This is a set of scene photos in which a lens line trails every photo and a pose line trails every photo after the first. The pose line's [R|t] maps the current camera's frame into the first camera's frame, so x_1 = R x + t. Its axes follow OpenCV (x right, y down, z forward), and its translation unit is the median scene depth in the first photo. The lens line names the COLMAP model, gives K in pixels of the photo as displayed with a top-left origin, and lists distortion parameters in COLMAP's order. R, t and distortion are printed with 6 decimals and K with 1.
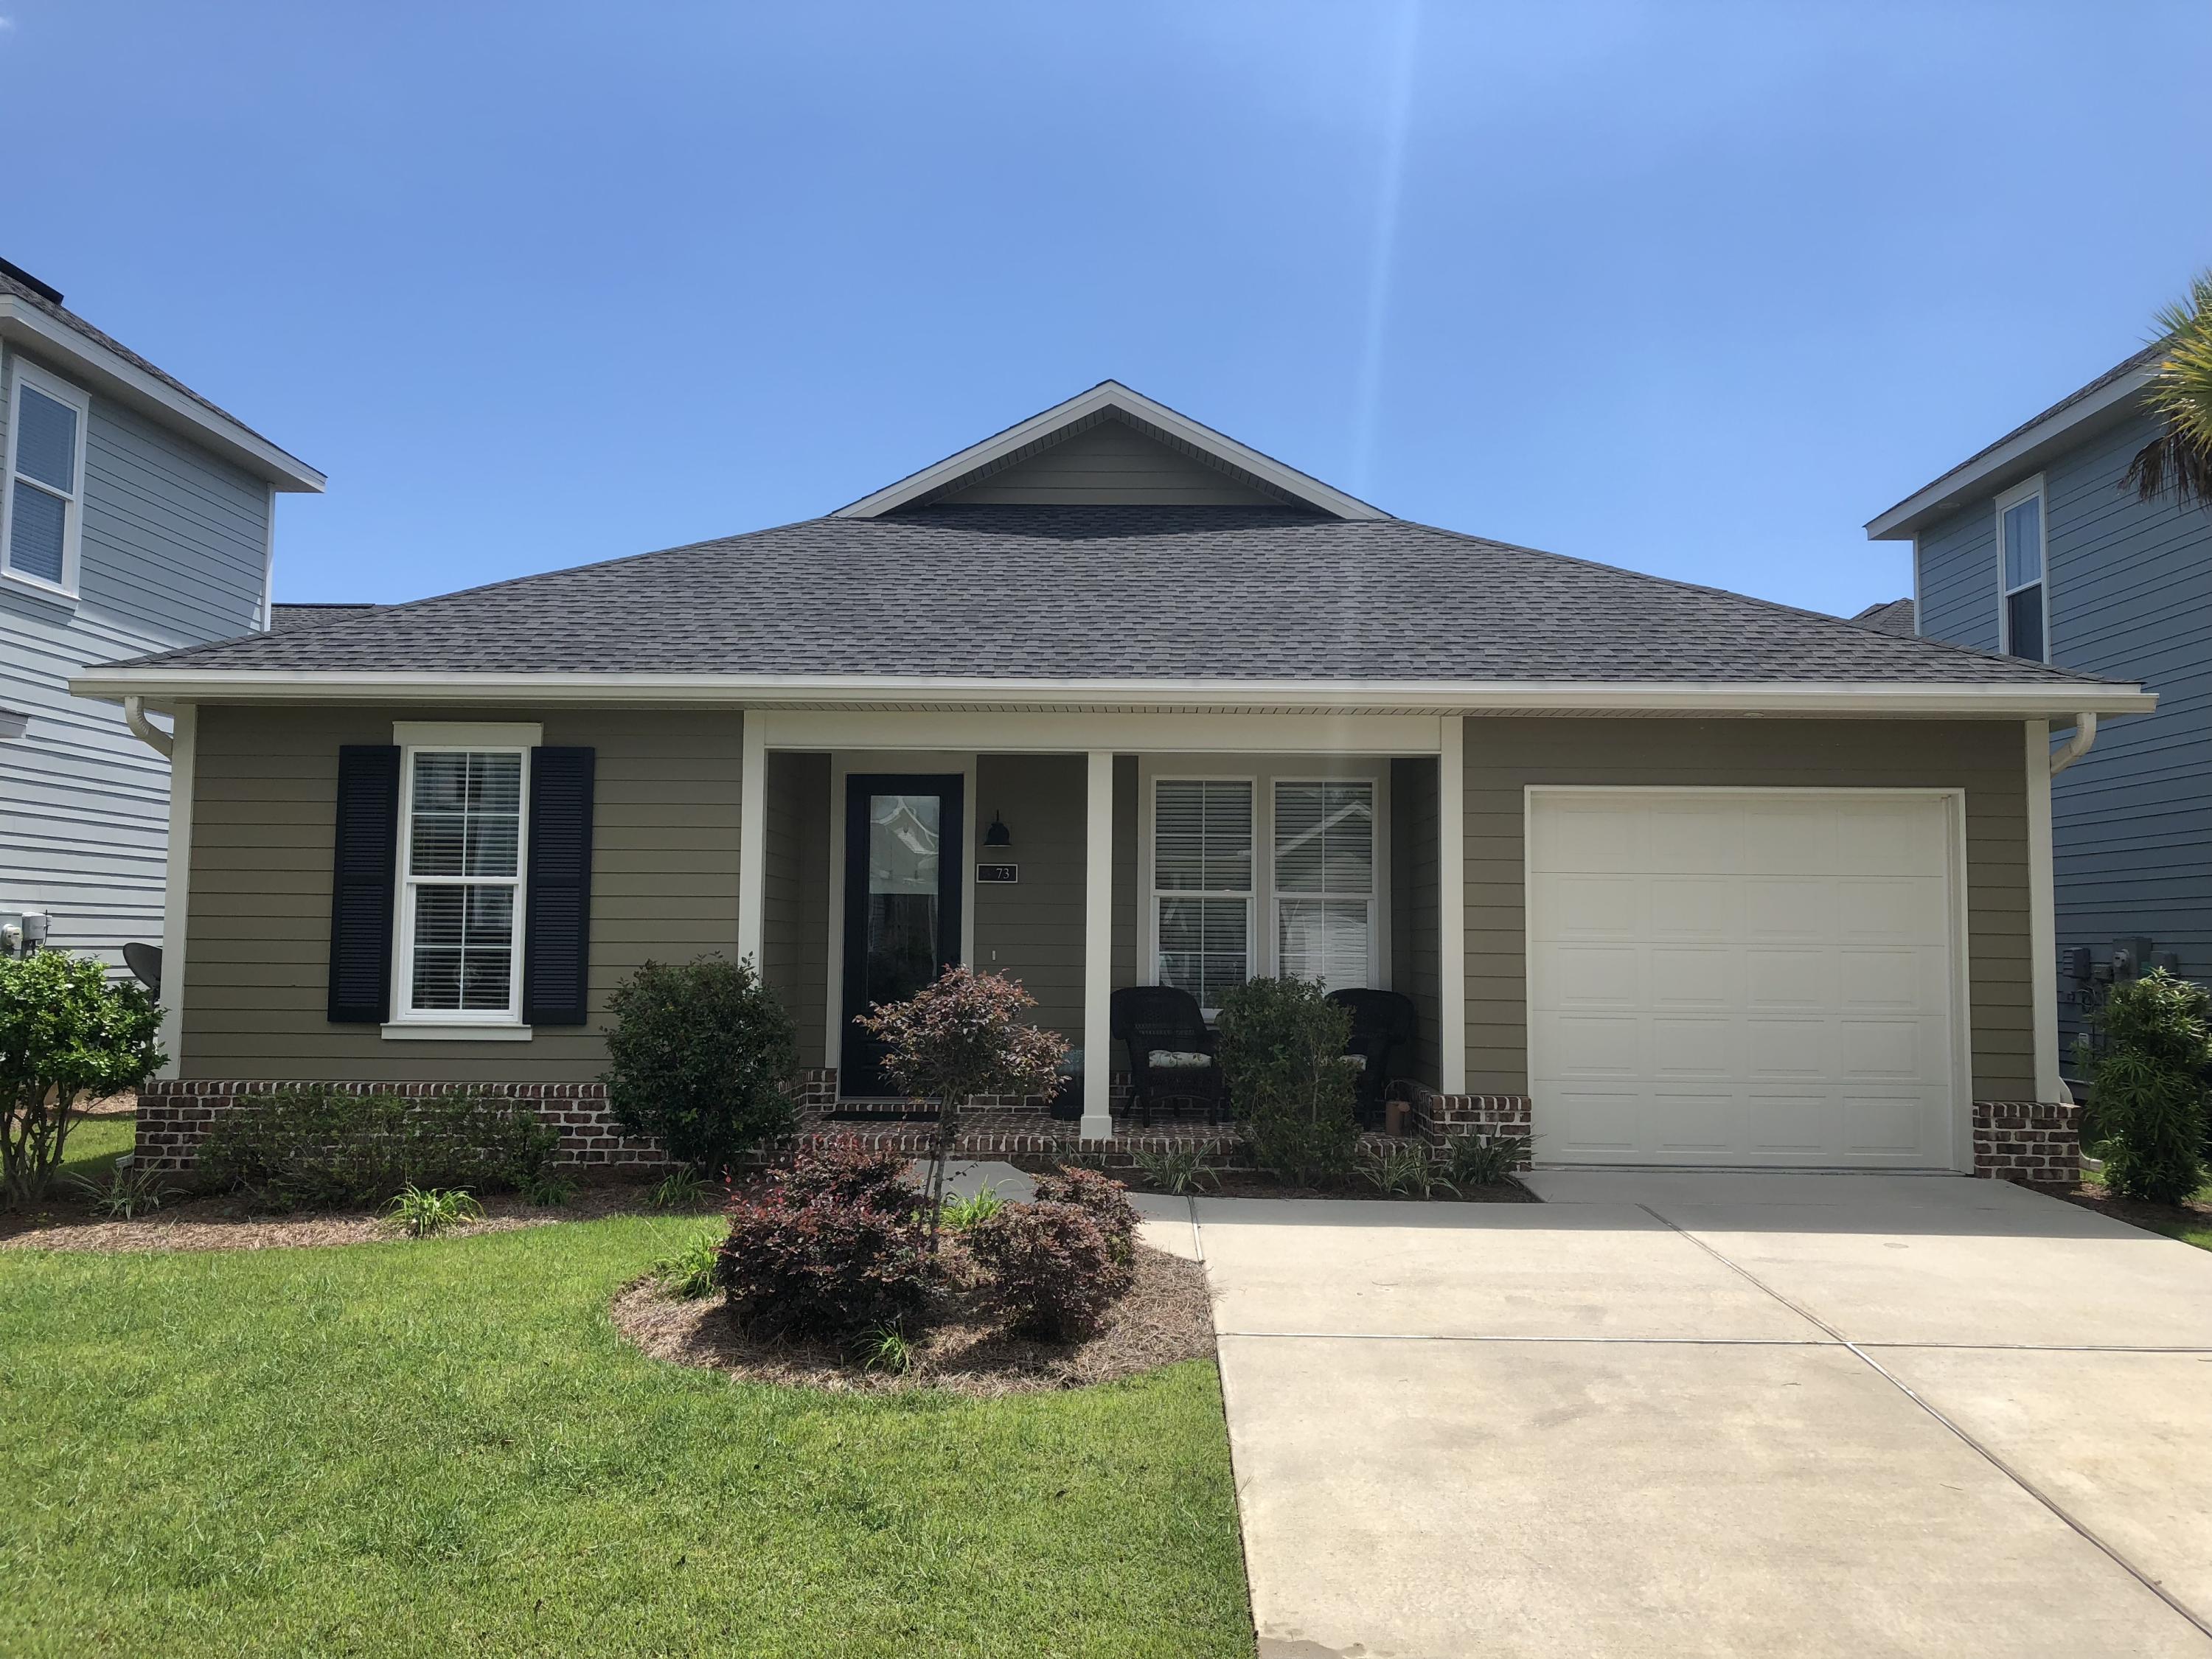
lens RADIAL K [[1822.2, 0, 1101.6], [0, 1822.2, 821.7], [0, 0, 1]] dist [0.030668, -0.018564]
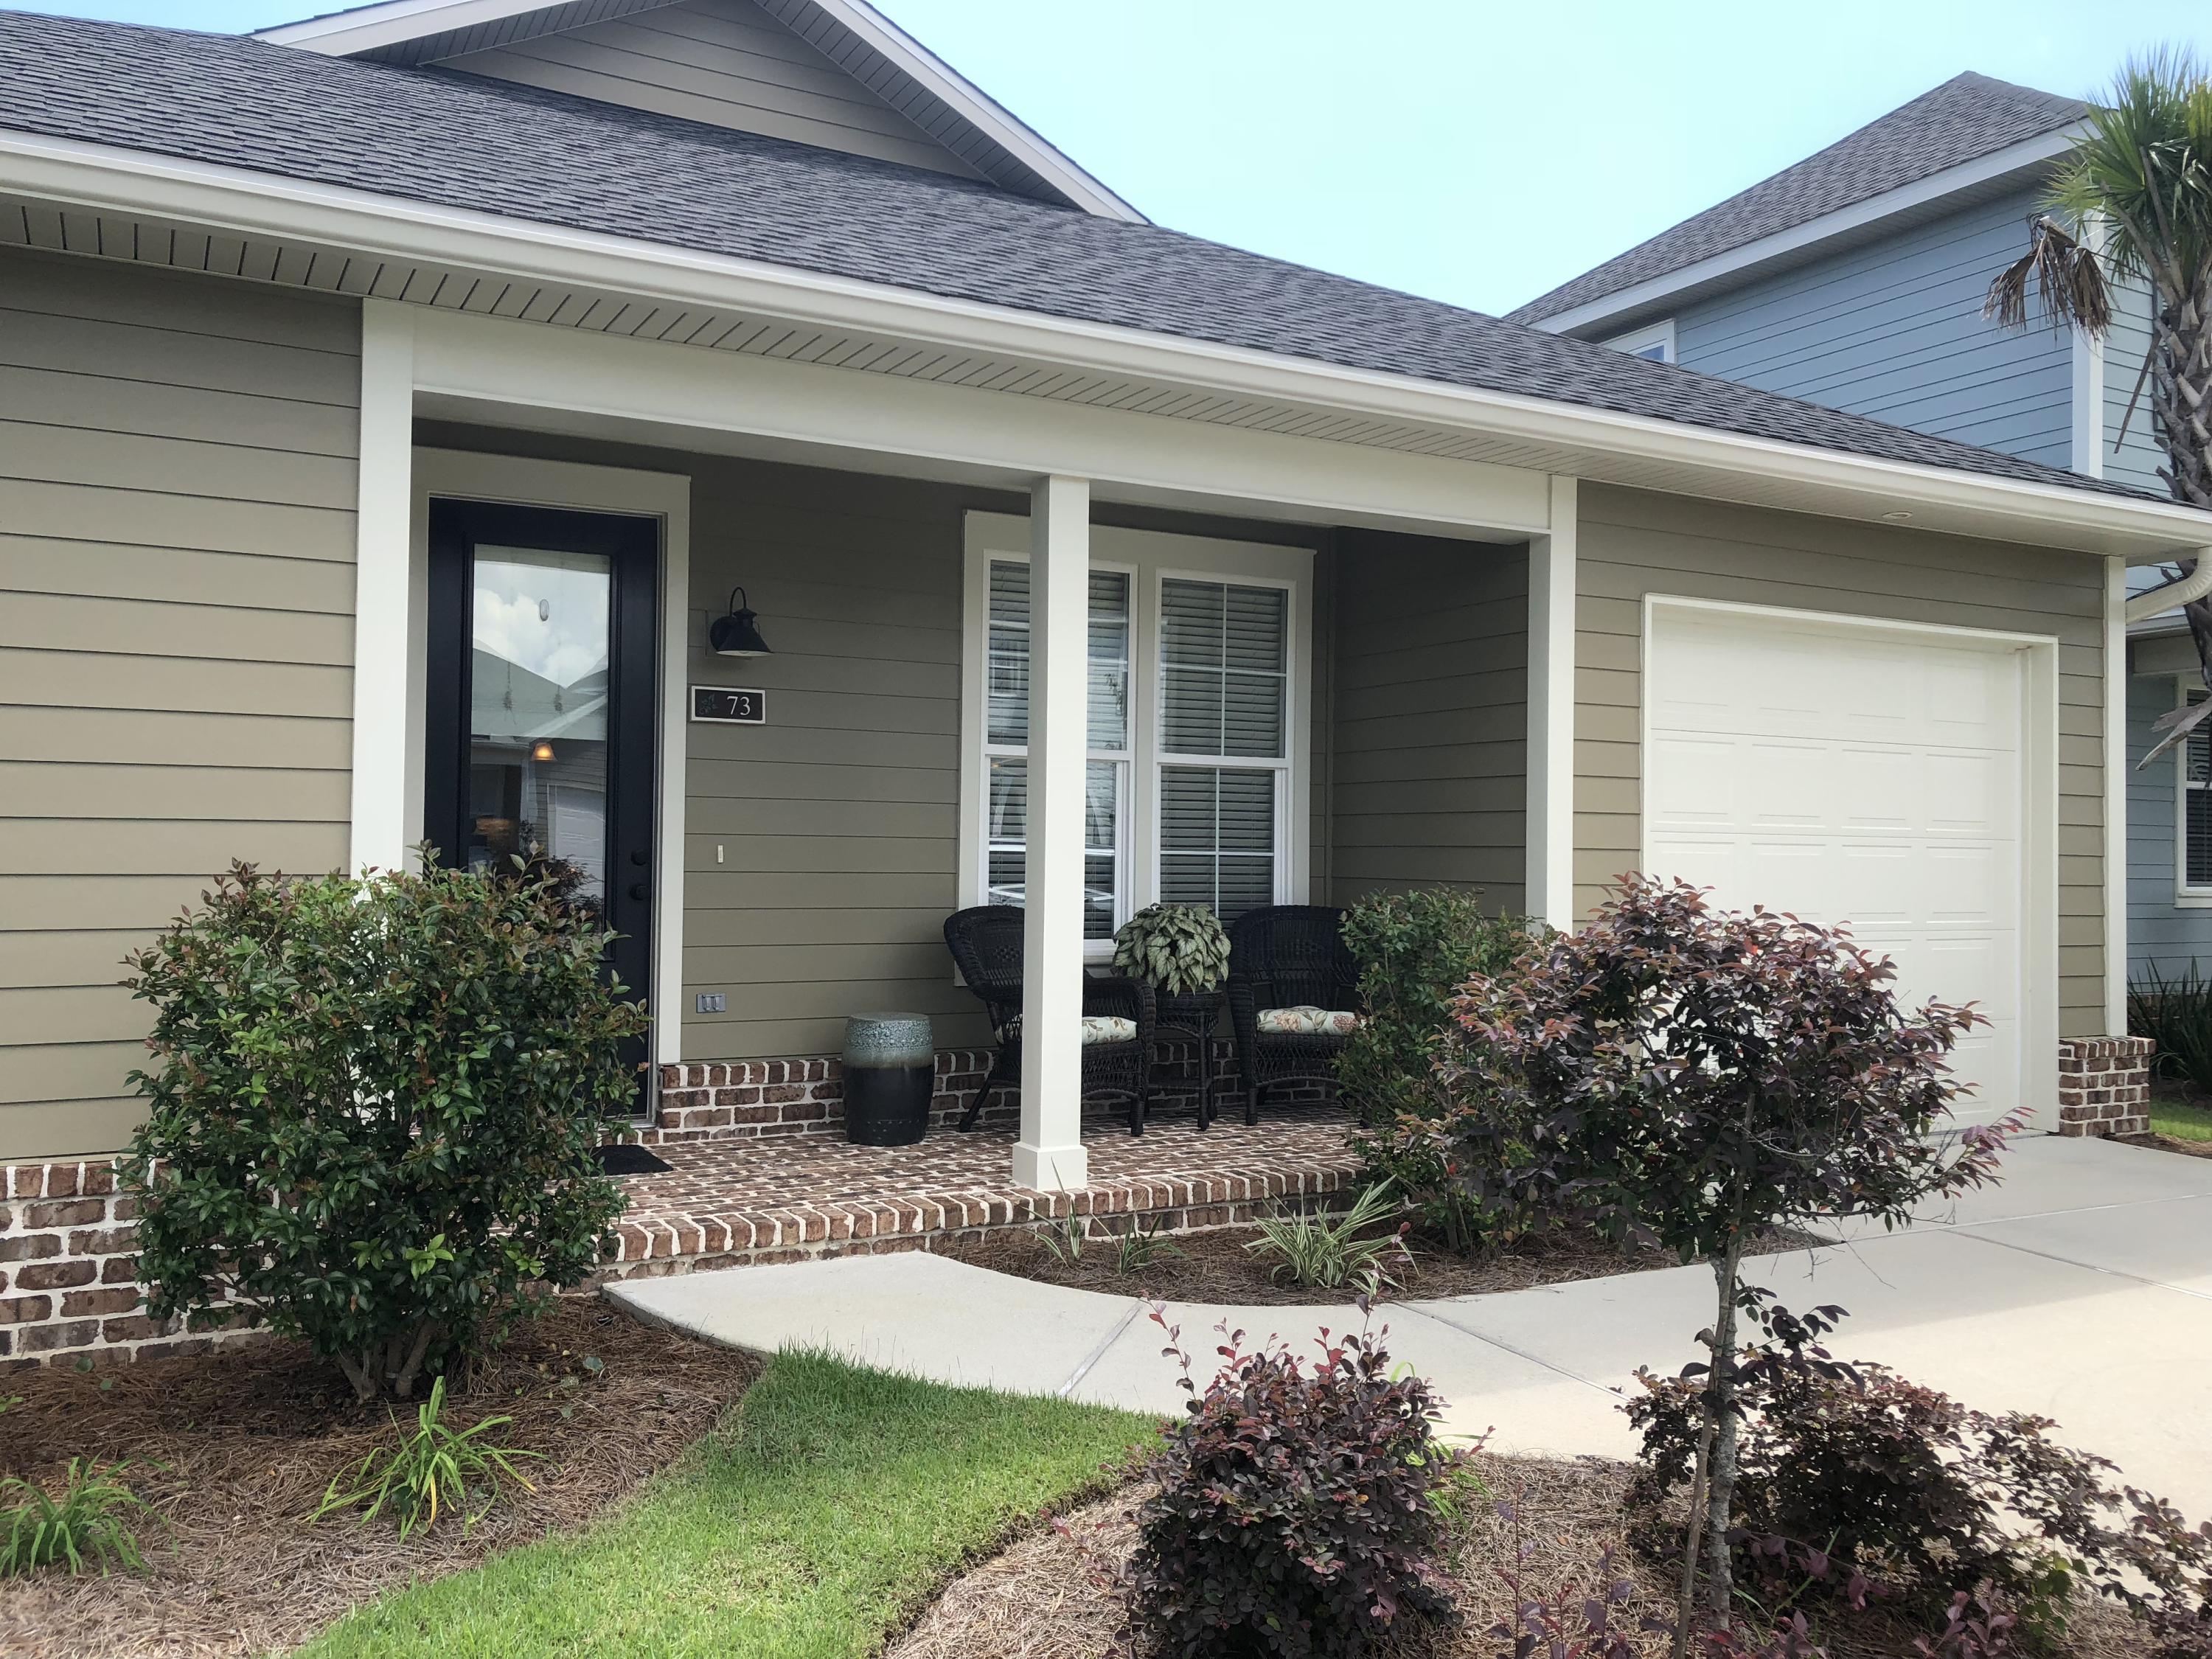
lens RADIAL K [[1822.2, 0, 1101.6], [0, 1822.2, 821.7], [0, 0, 1]] dist [0.030668, -0.018564]
pose [[0.868216, 0.008329, 0.496116, -0.265184], [-0.035407, 0.998350, 0.045203, 0.039276], [-0.494921, -0.056811, 0.867079, 0.528608]]
